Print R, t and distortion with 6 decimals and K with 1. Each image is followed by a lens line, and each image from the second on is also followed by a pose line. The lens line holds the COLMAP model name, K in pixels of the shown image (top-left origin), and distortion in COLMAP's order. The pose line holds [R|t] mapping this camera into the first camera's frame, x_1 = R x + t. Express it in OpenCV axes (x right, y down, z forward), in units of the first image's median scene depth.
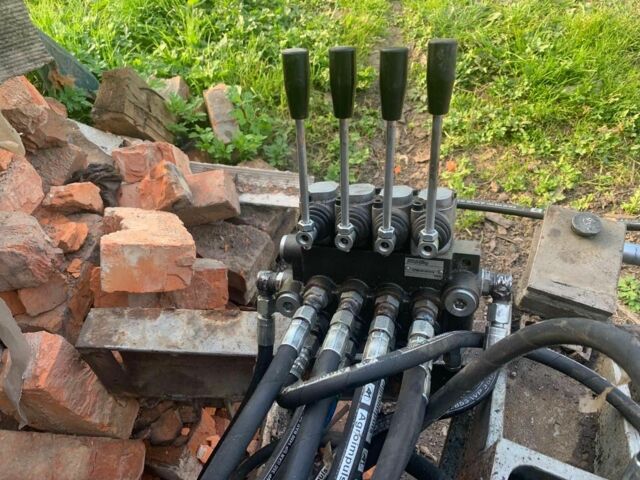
lens RADIAL K [[439.9, 0, 332.7], [0, 439.9, 240.7], [0, 0, 1]] dist [-0.007287, -0.008427]
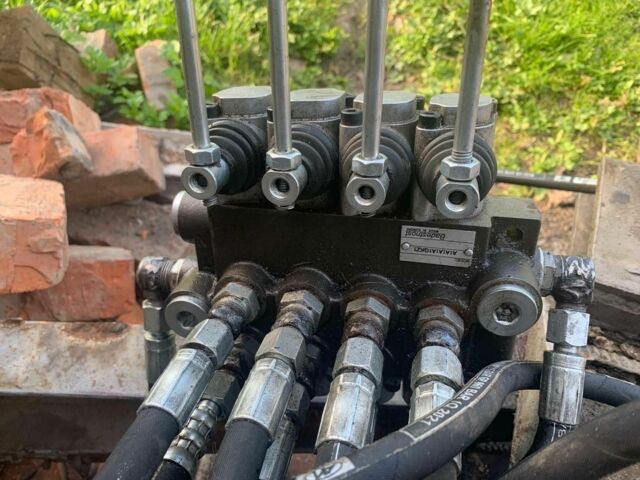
lens RADIAL K [[439.9, 0, 332.7], [0, 439.9, 240.7], [0, 0, 1]] dist [-0.007287, -0.008427]
pose [[0.997151, 0.001216, 0.075426, 0.032017], [-0.001087, 0.999998, -0.001755, 0.043598], [-0.075428, 0.001668, 0.997150, 0.363112]]
